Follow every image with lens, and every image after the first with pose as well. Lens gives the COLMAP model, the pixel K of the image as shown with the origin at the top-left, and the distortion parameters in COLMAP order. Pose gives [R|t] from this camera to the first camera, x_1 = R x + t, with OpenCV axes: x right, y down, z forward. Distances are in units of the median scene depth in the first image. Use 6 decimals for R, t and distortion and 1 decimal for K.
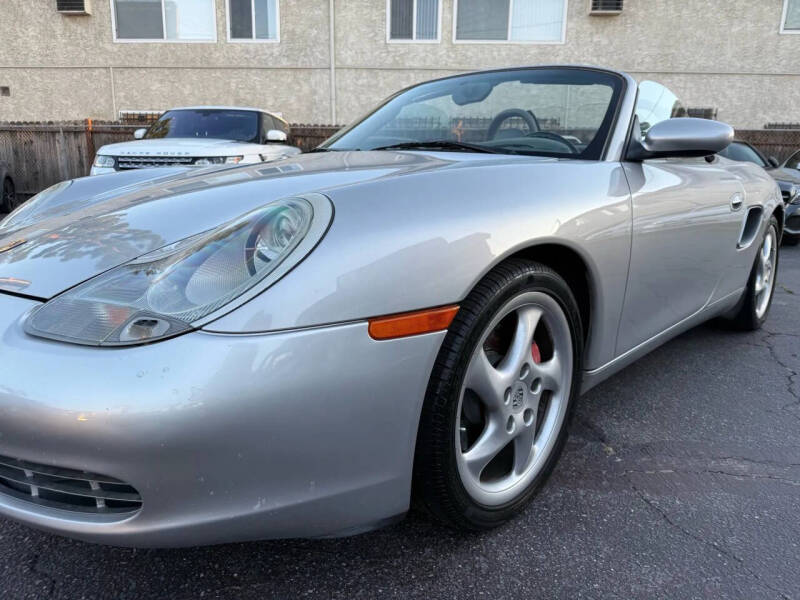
lens RADIAL K [[581.6, 0, 400.0], [0, 581.6, 300.0], [0, 0, 1]] dist [0.001448, 0.002258]
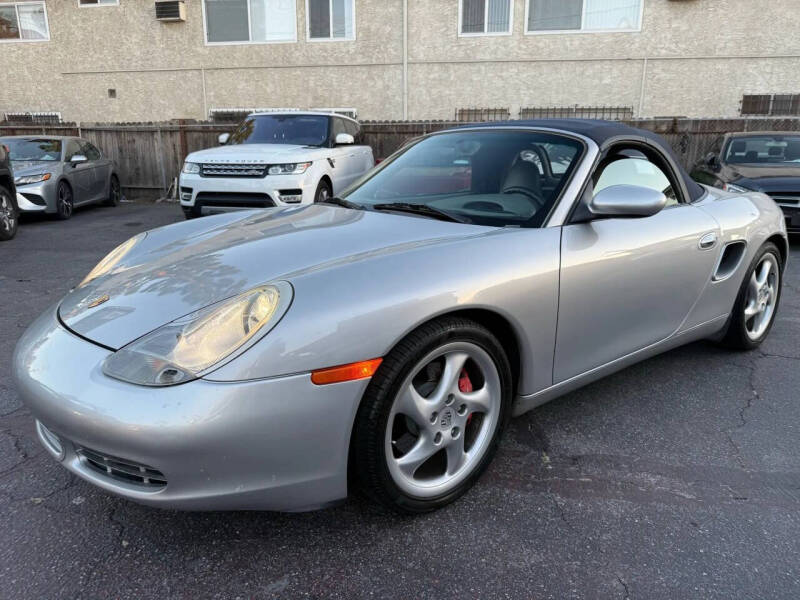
lens RADIAL K [[574.9, 0, 400.0], [0, 574.9, 300.0], [0, 0, 1]] dist [0.042679, -0.054126]
pose [[0.990391, 0.022948, -0.136377, 0.113422], [-0.018560, 0.999271, 0.033363, -0.062735], [0.137043, -0.030511, 0.990095, -0.137611]]
